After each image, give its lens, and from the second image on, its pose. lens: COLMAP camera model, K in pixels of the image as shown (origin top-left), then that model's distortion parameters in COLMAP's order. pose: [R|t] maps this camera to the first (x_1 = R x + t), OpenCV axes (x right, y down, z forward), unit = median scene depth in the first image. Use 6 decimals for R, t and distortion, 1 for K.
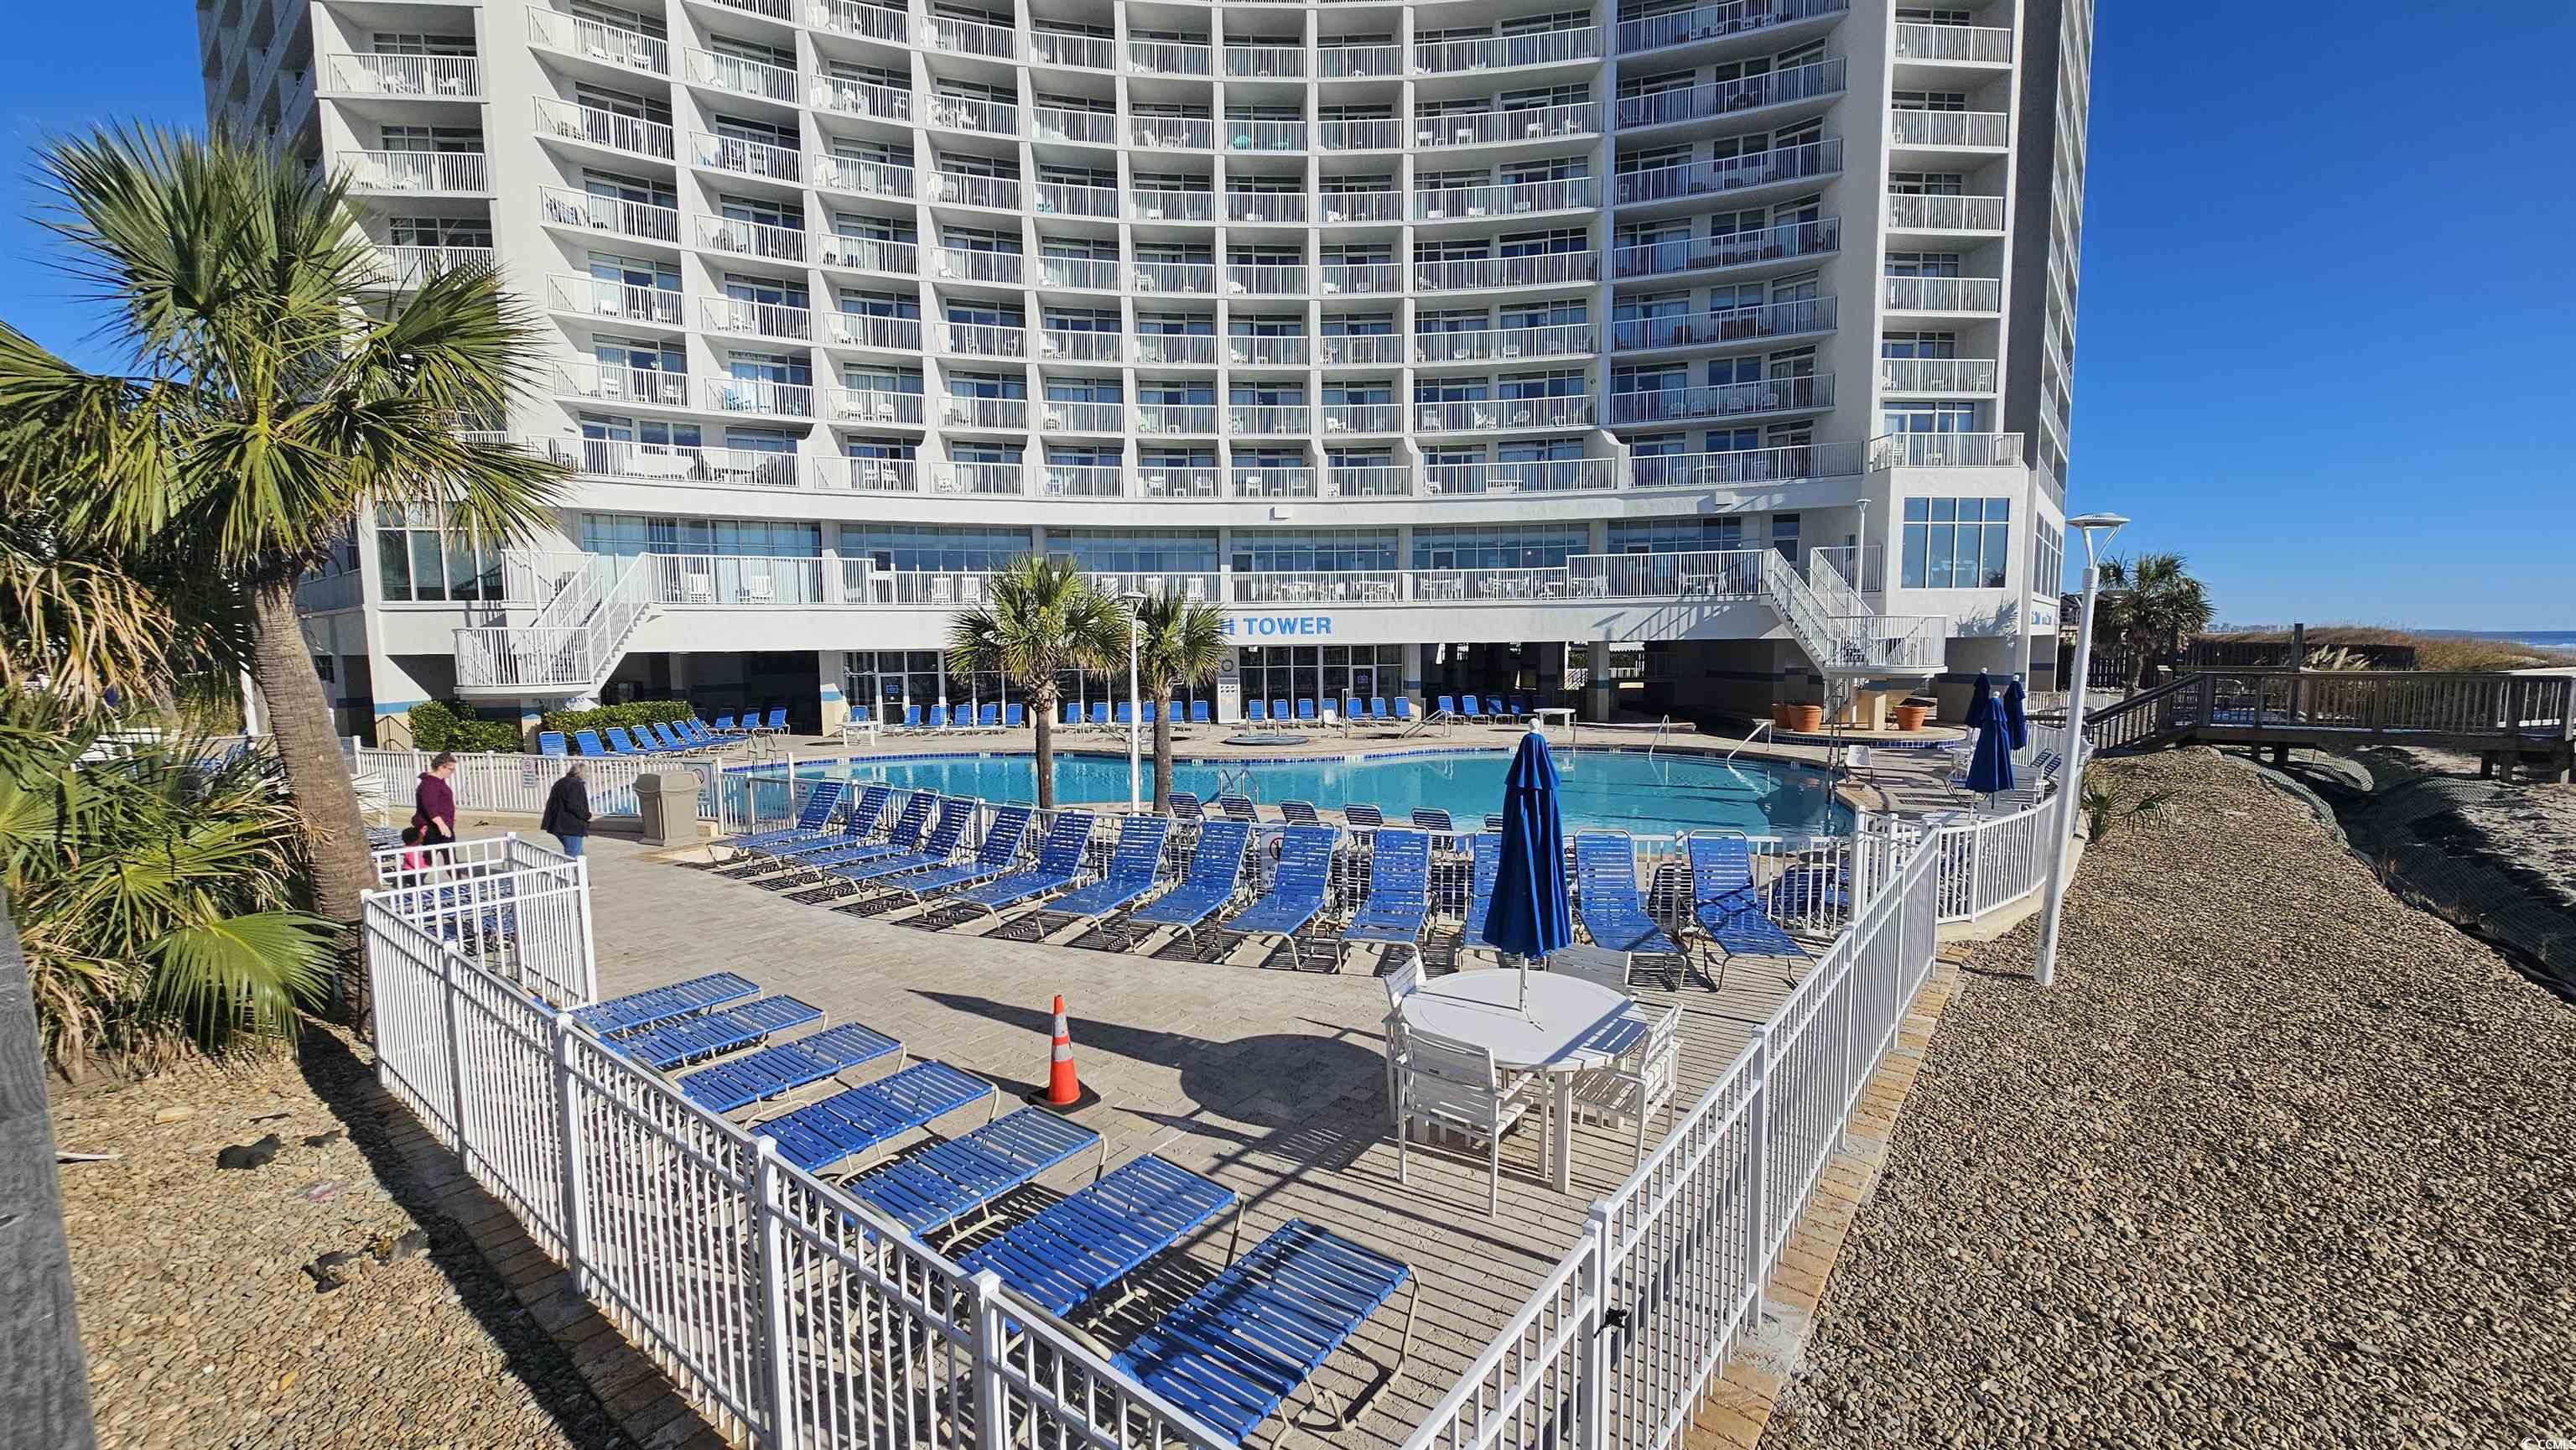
lens RADIAL K [[1048.3, 0, 1293.0], [0, 1048.3, 735.8], [0, 0, 1]] dist [0.002758, -0.001293]
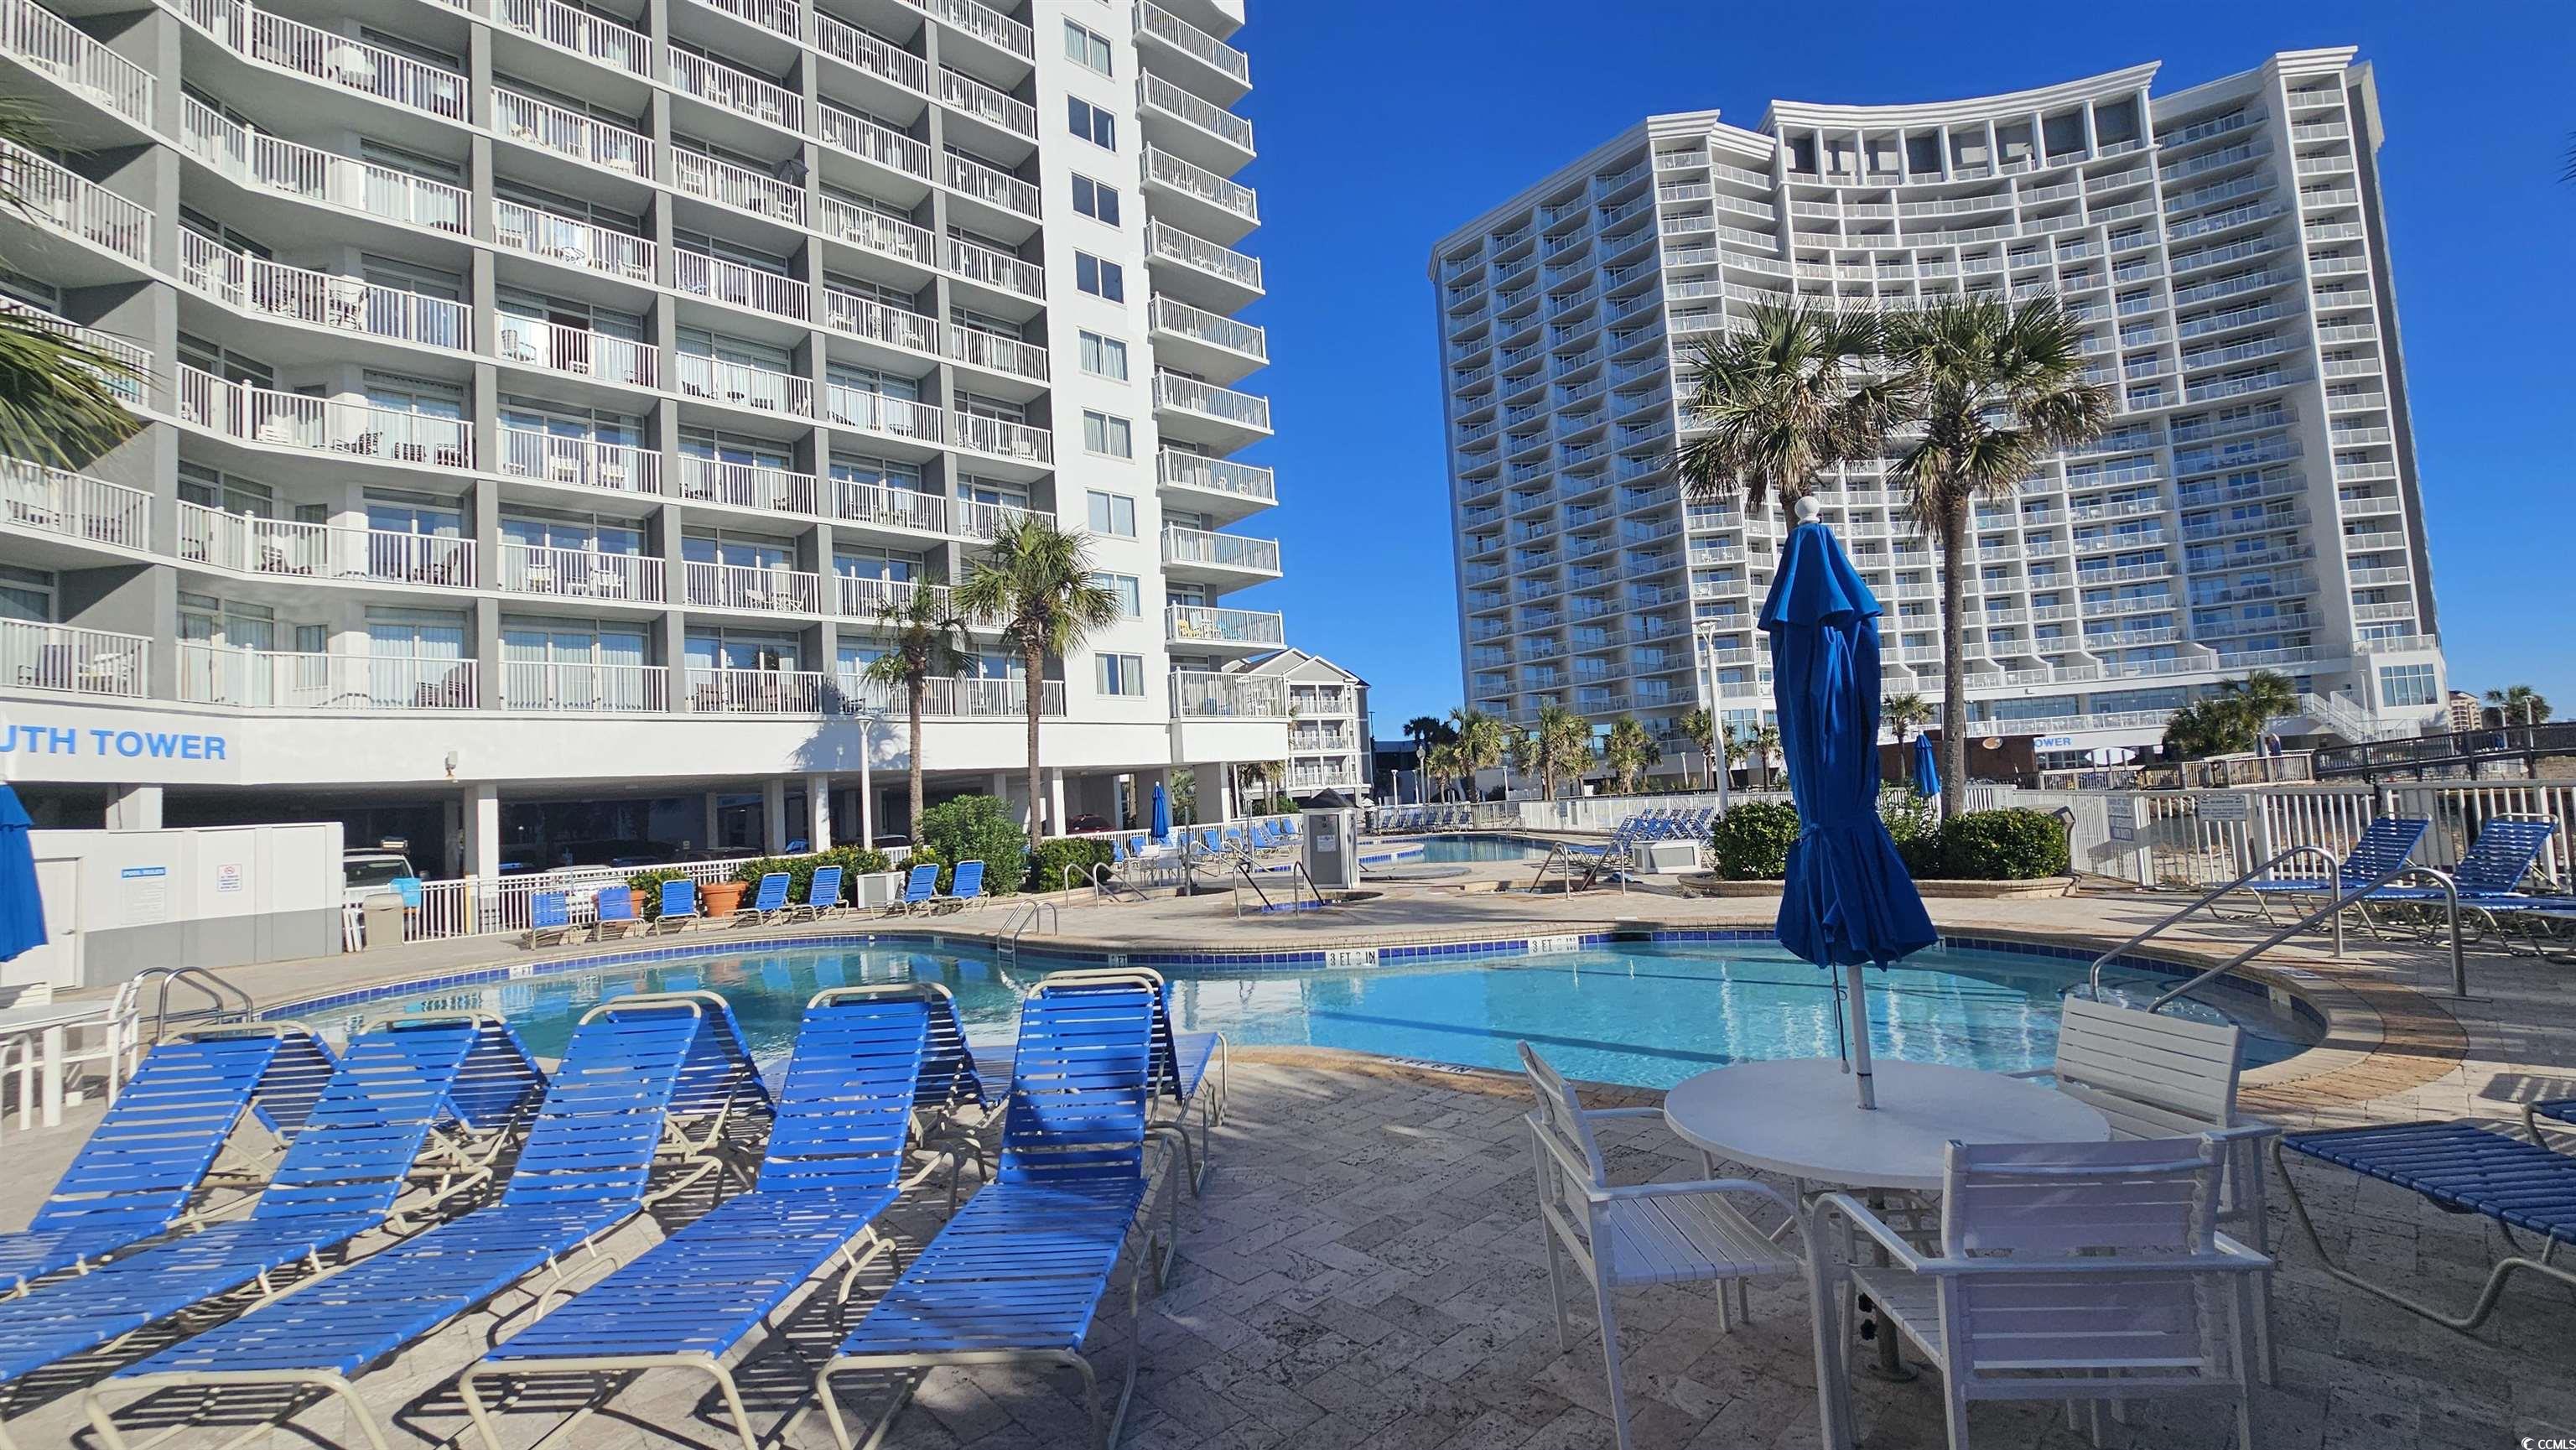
lens RADIAL K [[1048.3, 0, 1284.7], [0, 1048.3, 741.7], [0, 0, 1]] dist [0.002758, -0.001293]
pose [[0.985495, -0.058231, -0.159401, -1.219004], [0.033471, 0.987532, -0.153819, 0.174085], [0.166371, 0.146252, 0.975157, -1.376855]]
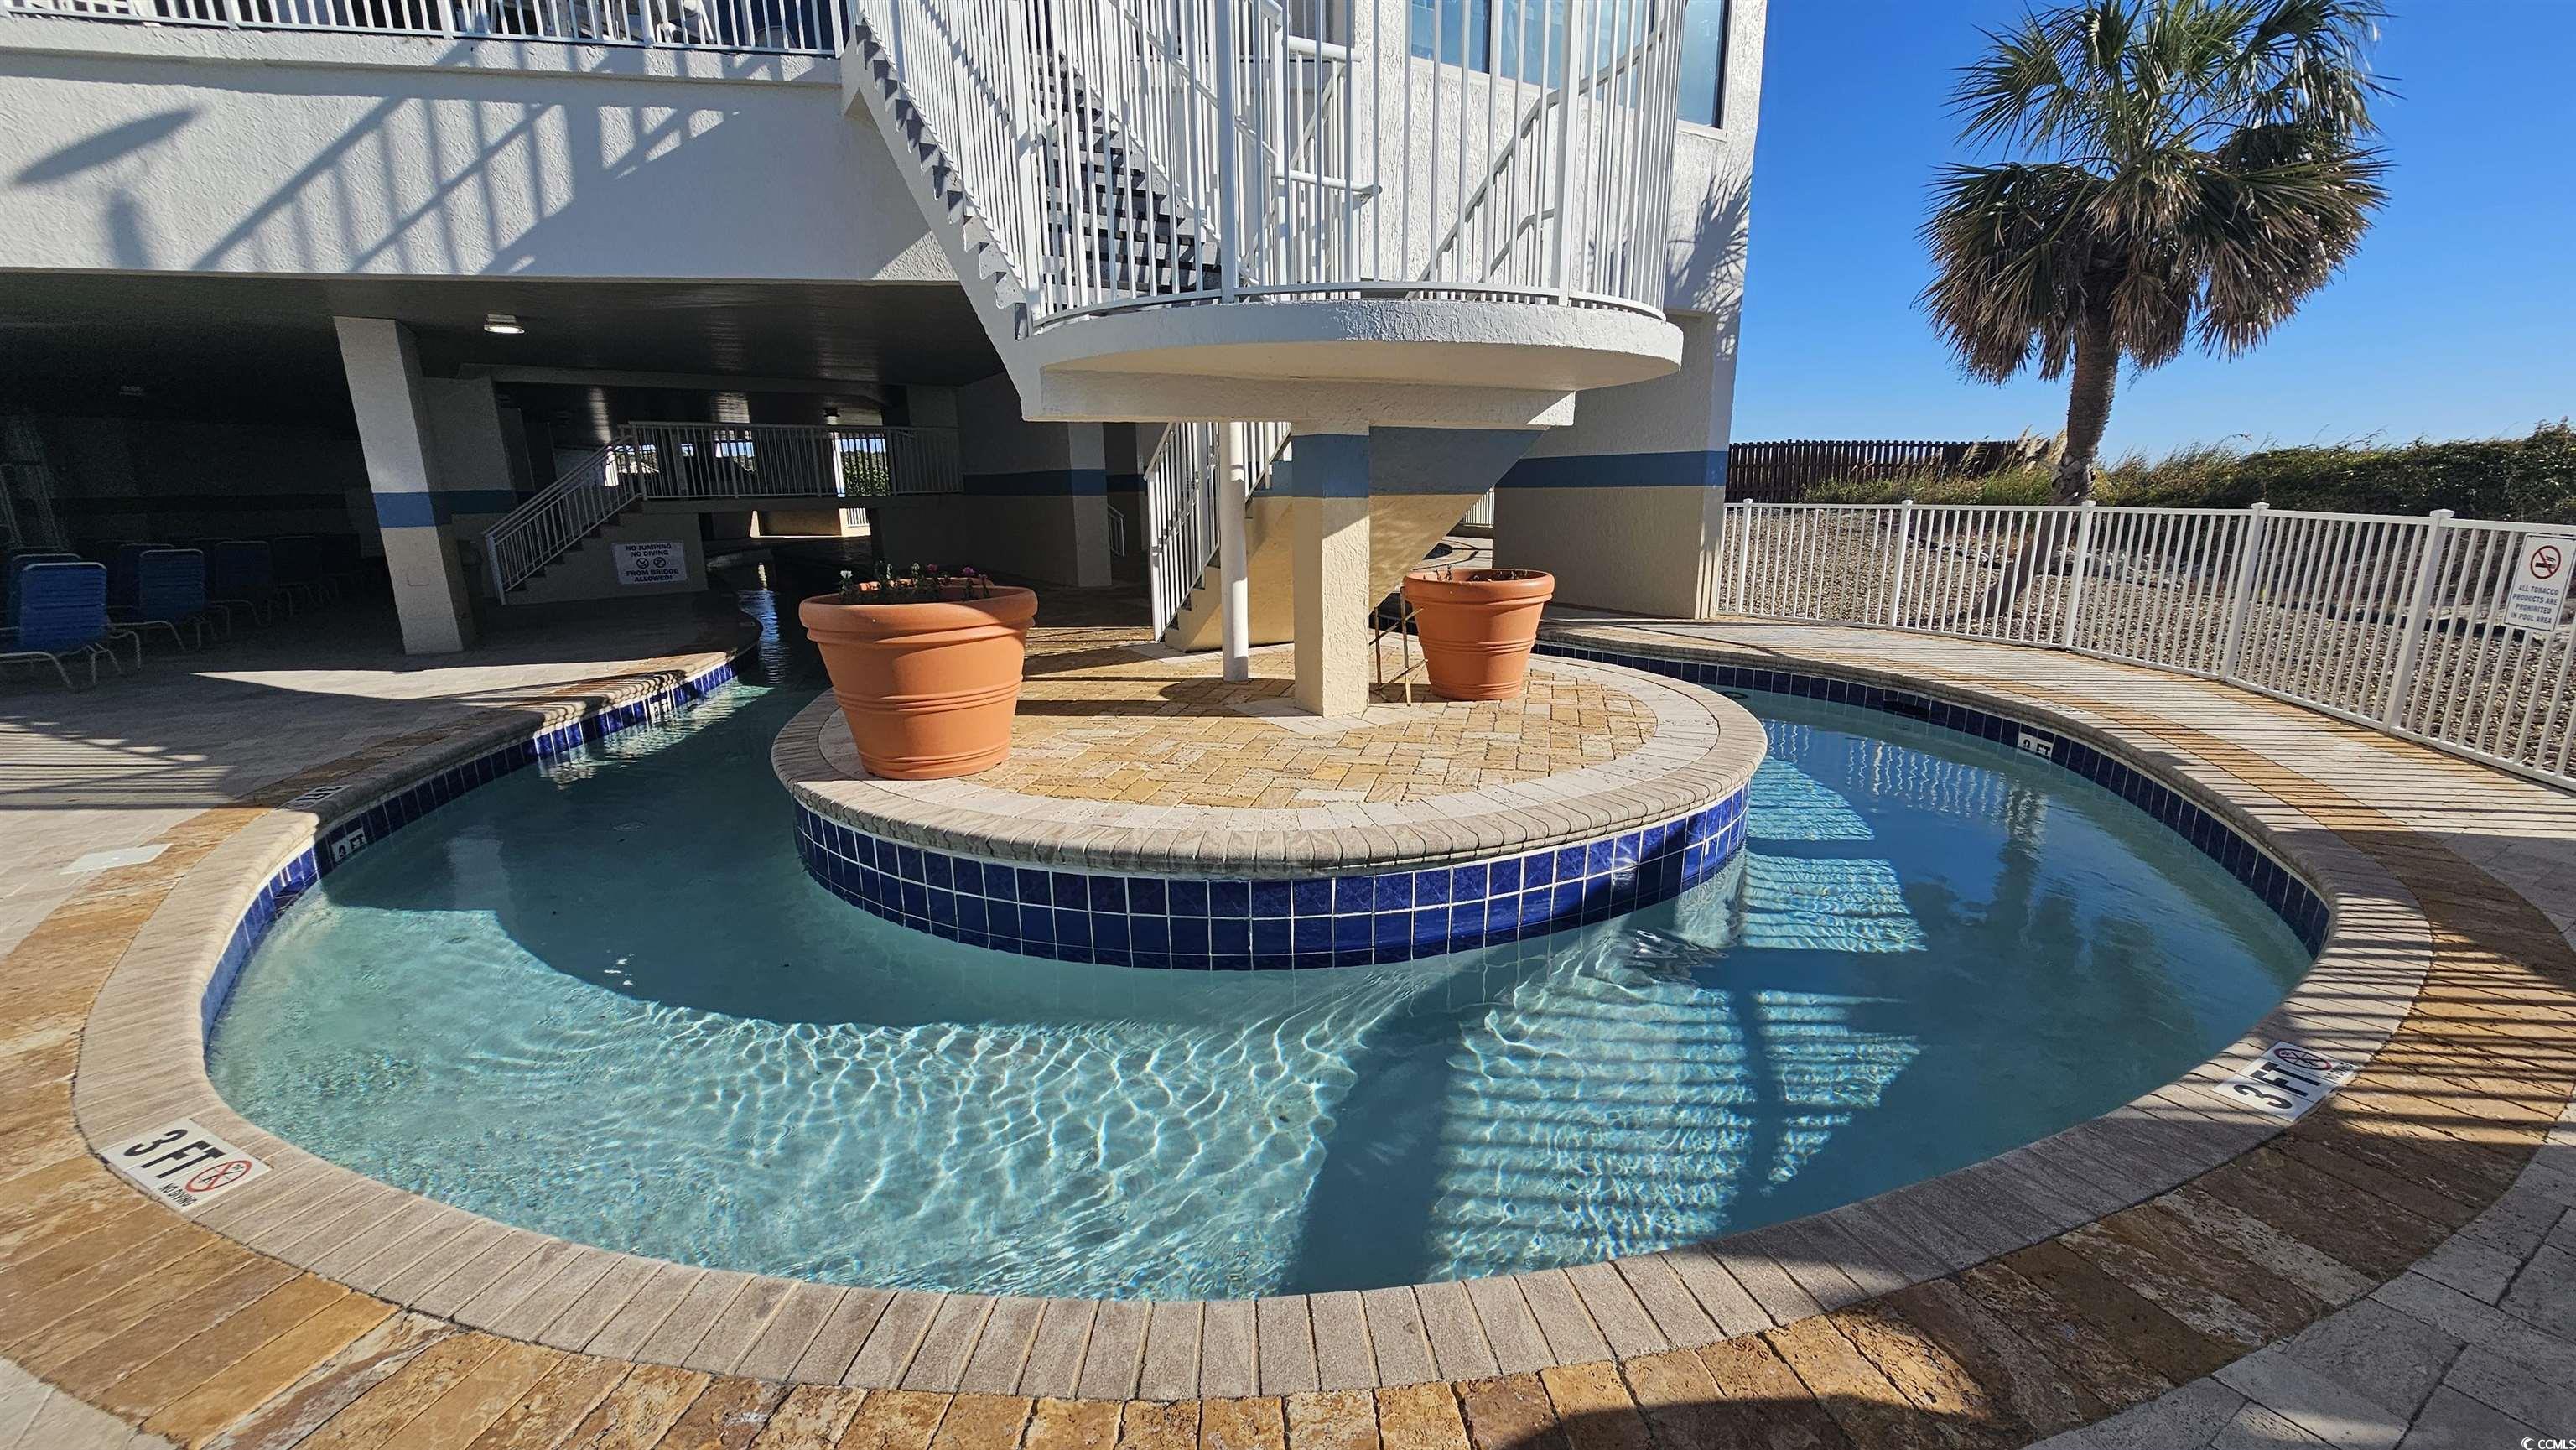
lens RADIAL K [[1048.3, 0, 1291.0], [0, 1048.3, 730.0], [0, 0, 1]] dist [0.002758, -0.001293]
pose [[0.900027, -0.098212, 0.424624, 0.409527], [0.039470, 0.988644, 0.145004, -0.024971], [-0.434043, -0.113748, 0.893683, 0.730218]]
